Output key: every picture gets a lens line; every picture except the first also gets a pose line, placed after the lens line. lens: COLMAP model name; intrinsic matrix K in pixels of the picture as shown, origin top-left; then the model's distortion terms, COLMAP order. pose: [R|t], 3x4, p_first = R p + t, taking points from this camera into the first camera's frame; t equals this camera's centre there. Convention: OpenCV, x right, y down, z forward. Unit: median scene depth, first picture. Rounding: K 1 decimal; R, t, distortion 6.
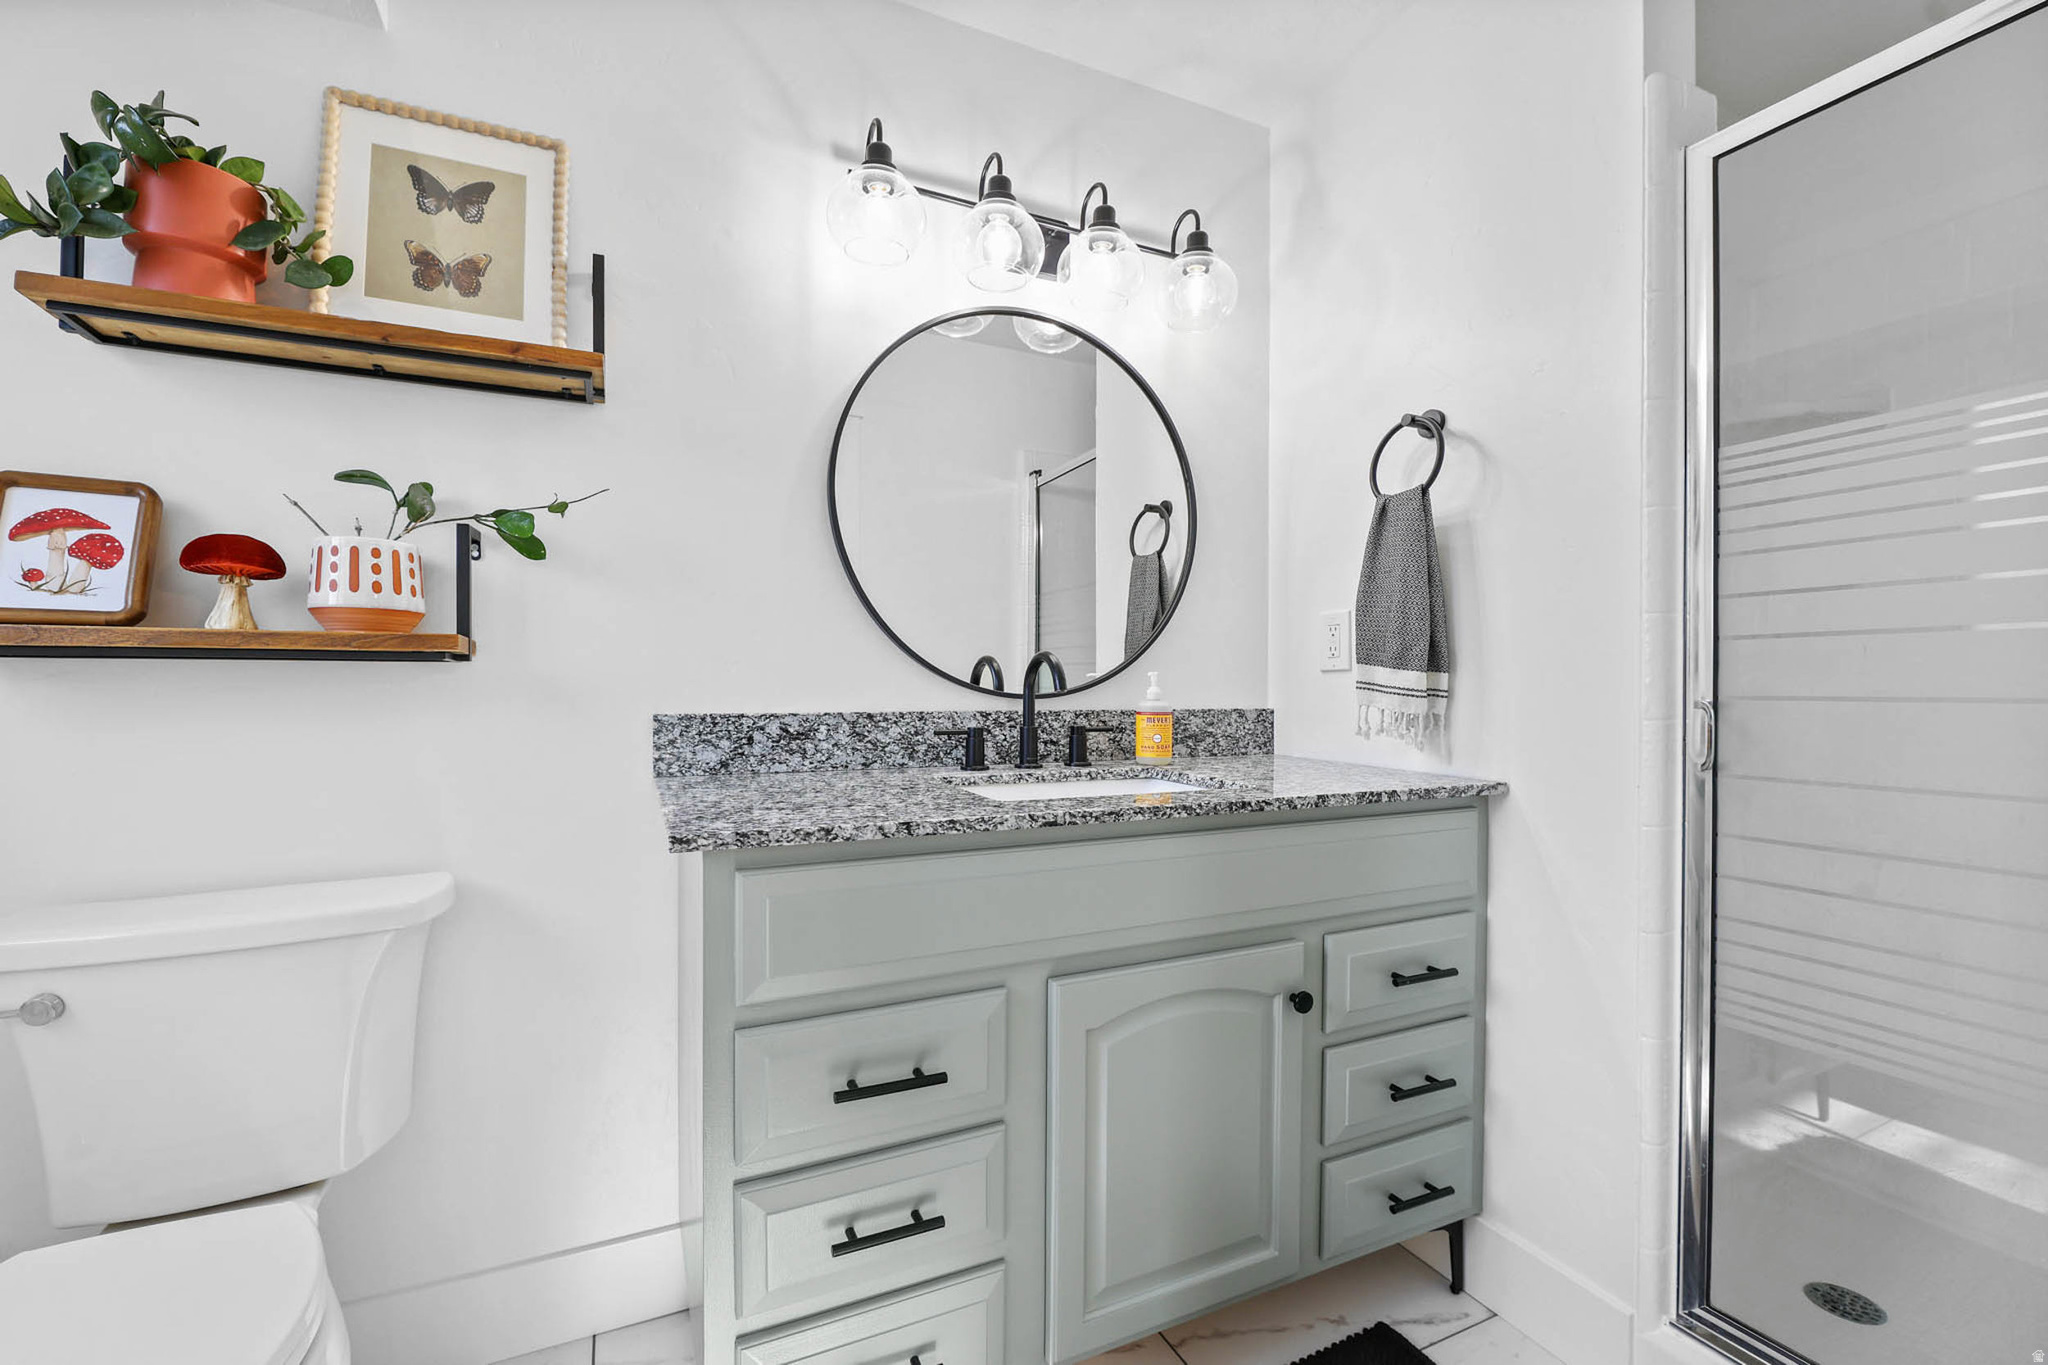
lens RADIAL K [[851.7, 0, 1028.3], [0, 851.7, 700.9], [0, 0, 1]] dist [-0.000741, -0.000045]
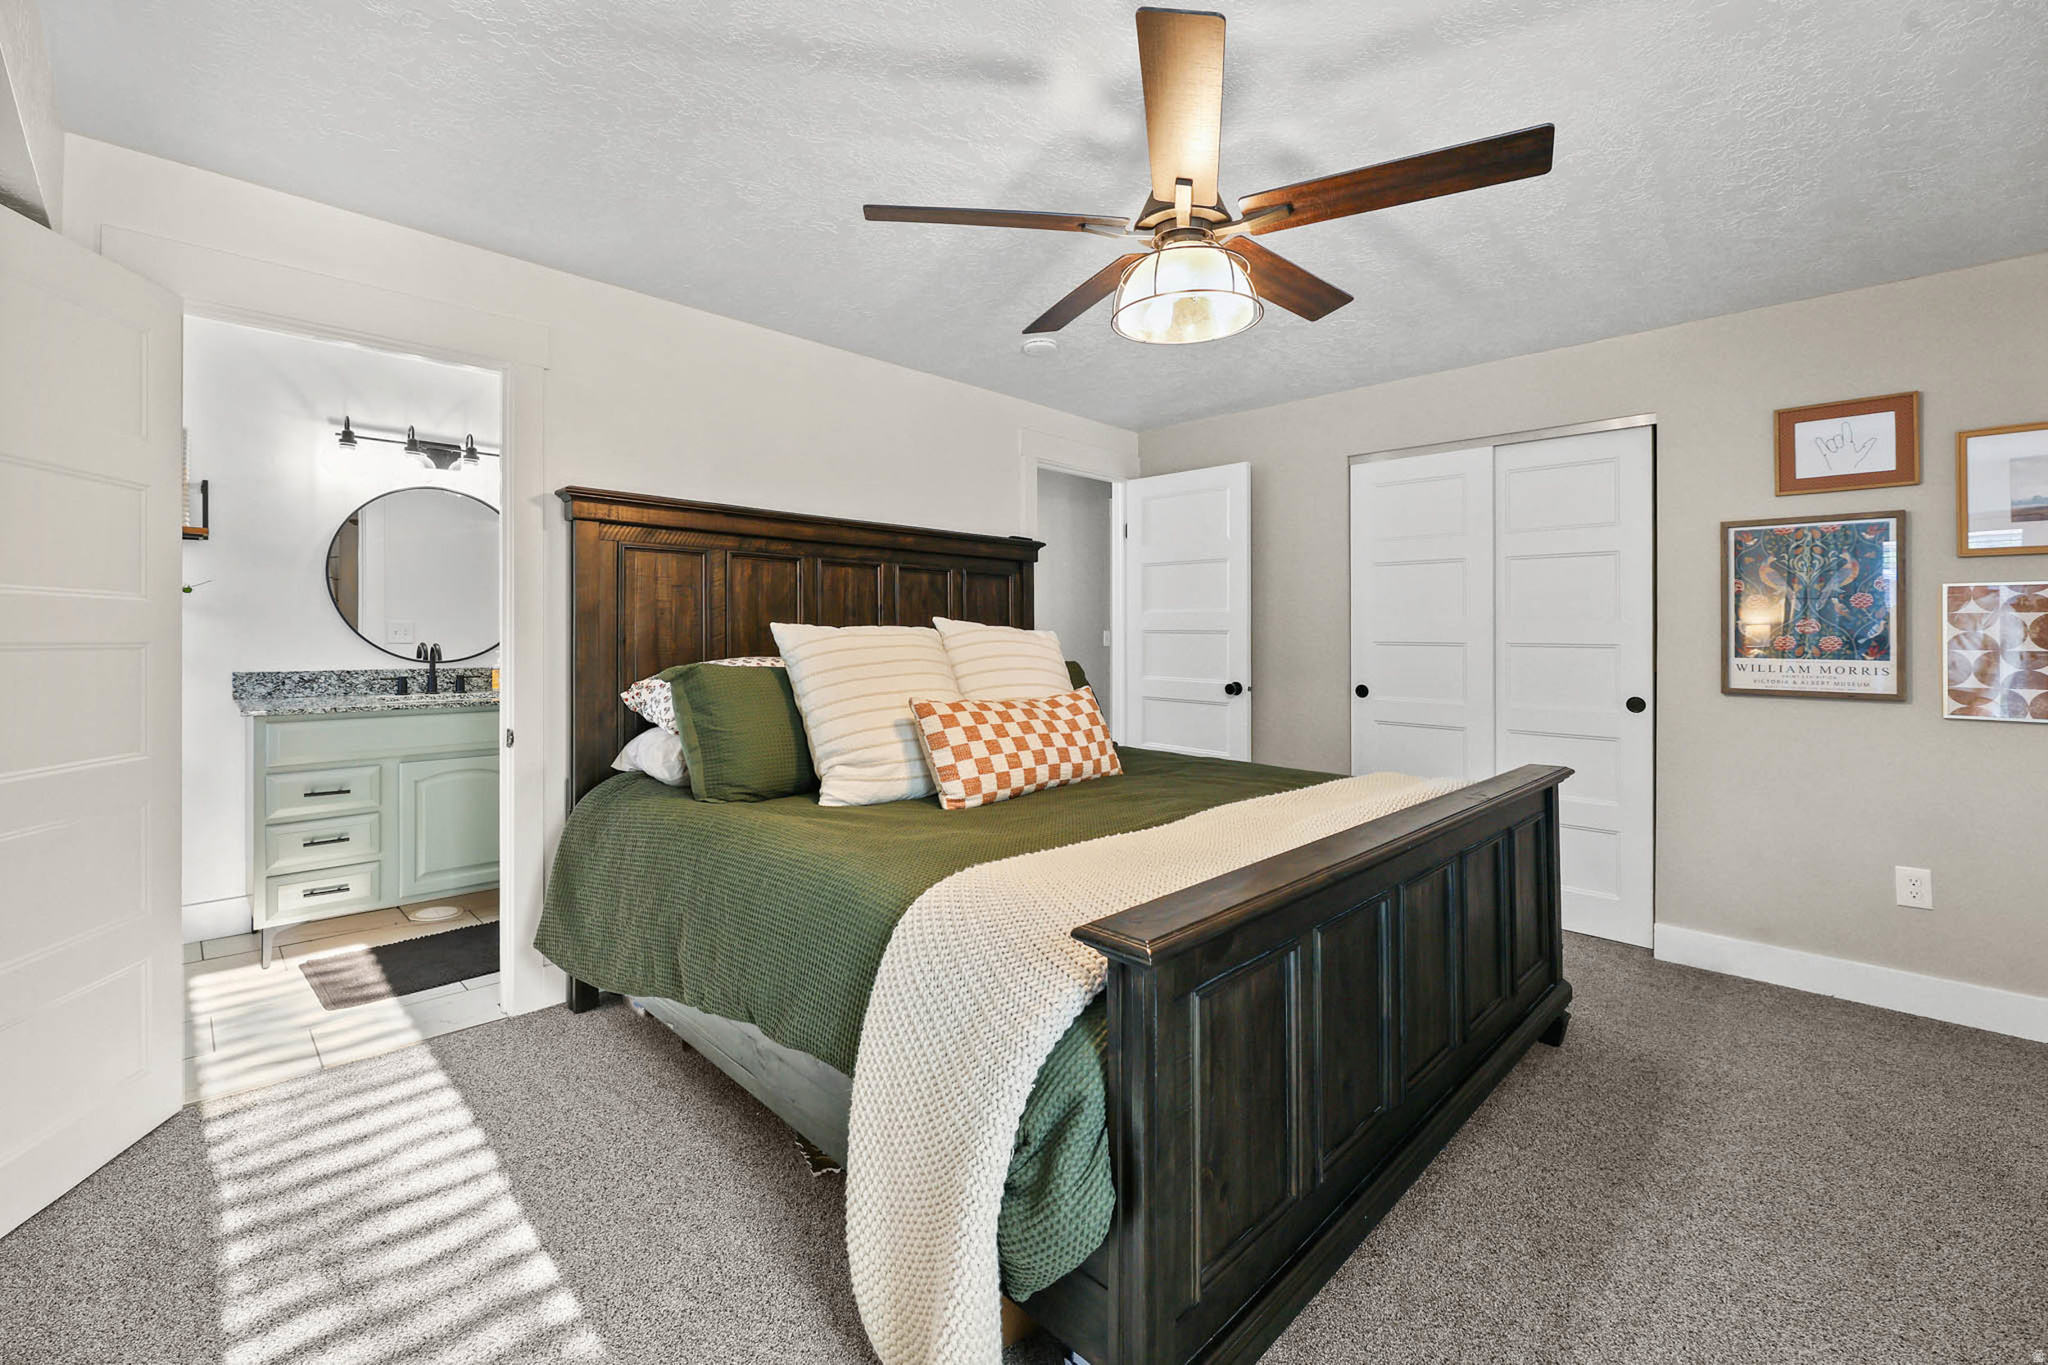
lens RADIAL K [[850.9, 0, 993.7], [0, 850.9, 646.8], [0, 0, 1]] dist [-0.019352, -0.000066]
pose [[0.945578, -0.003798, 0.325374, 0.735642], [0.004515, 0.999989, -0.001448, -0.038997], [-0.325365, 0.002838, 0.945584, -1.730329]]
